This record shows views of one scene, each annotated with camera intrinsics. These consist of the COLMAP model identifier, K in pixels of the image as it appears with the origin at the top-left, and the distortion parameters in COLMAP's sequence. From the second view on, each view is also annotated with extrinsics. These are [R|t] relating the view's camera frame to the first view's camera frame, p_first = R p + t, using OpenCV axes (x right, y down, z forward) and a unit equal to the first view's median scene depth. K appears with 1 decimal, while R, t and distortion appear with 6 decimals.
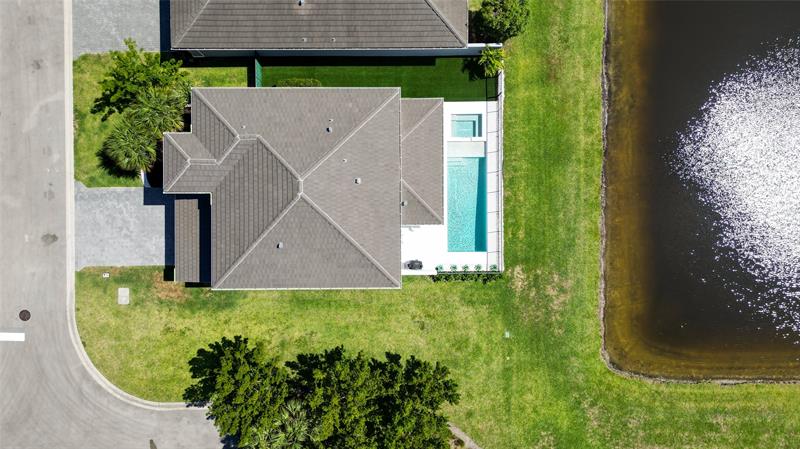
lens RADIAL K [[566.9, 0, 400.0], [0, 566.9, 224.5], [0, 0, 1]] dist [0.033902, -0.004357]
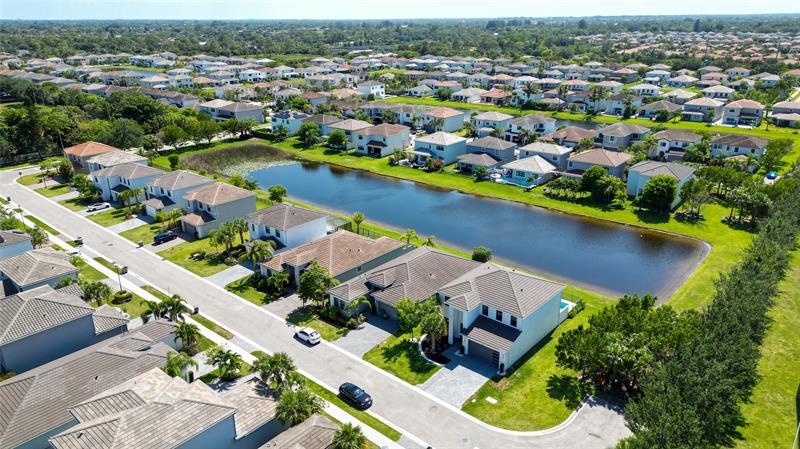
lens RADIAL K [[566.9, 0, 400.0], [0, 566.9, 224.5], [0, 0, 1]] dist [0.033902, -0.004357]
pose [[0.656763, -0.269833, 0.704168, -1.492860], [0.754093, 0.238041, -0.612111, 0.715712], [-0.002454, 0.933020, 0.359816, -0.000815]]
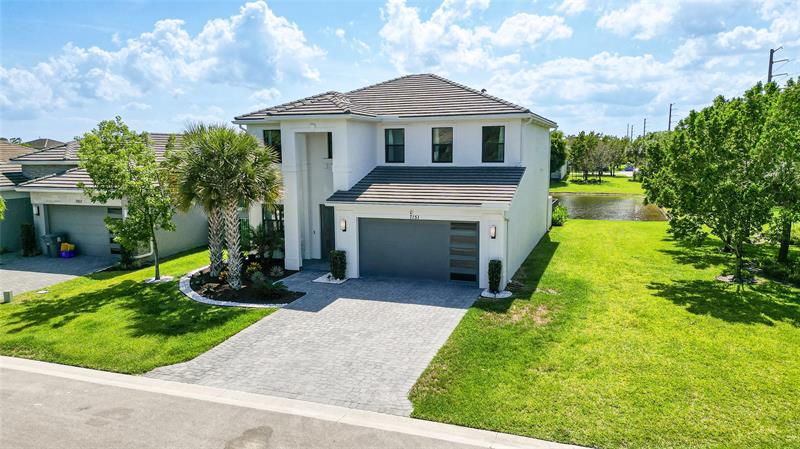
lens RADIAL K [[566.9, 0, 400.0], [0, 566.9, 224.5], [0, 0, 1]] dist [0.033902, -0.004357]
pose [[0.350997, -0.133568, 0.926801, -0.745363], [0.936357, 0.043734, -0.348313, 0.153412], [0.005991, 0.990074, 0.140418, 0.815767]]
